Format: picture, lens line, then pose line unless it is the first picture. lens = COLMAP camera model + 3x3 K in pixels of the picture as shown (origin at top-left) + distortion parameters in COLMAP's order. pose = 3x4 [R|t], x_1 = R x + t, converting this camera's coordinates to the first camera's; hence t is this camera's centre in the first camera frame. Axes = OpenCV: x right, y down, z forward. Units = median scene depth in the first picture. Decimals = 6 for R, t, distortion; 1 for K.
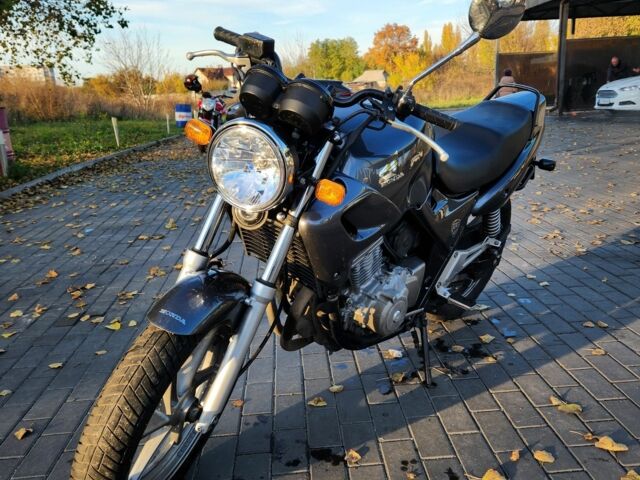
lens RADIAL K [[562.7, 0, 329.4], [0, 562.7, 239.7], [0, 0, 1]] dist [0.038389, -0.003511]
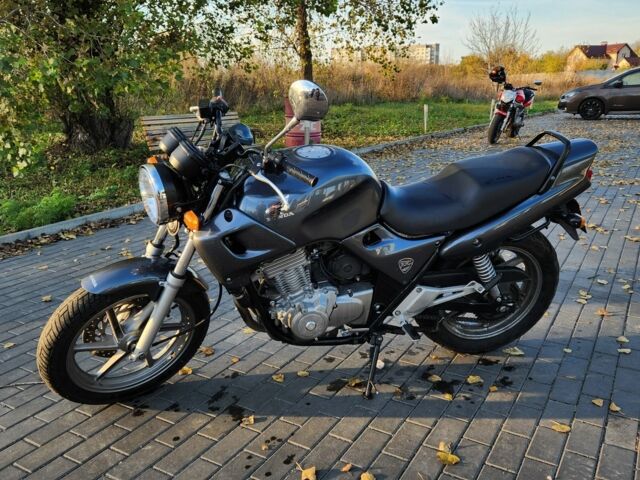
lens RADIAL K [[562.7, 0, 329.4], [0, 562.7, 239.7], [0, 0, 1]] dist [0.038389, -0.003511]
pose [[0.819825, 0.184739, -0.541995, 0.660672], [-0.166104, 0.982554, 0.083654, -0.131032], [0.547993, 0.021446, 0.836208, 0.006468]]
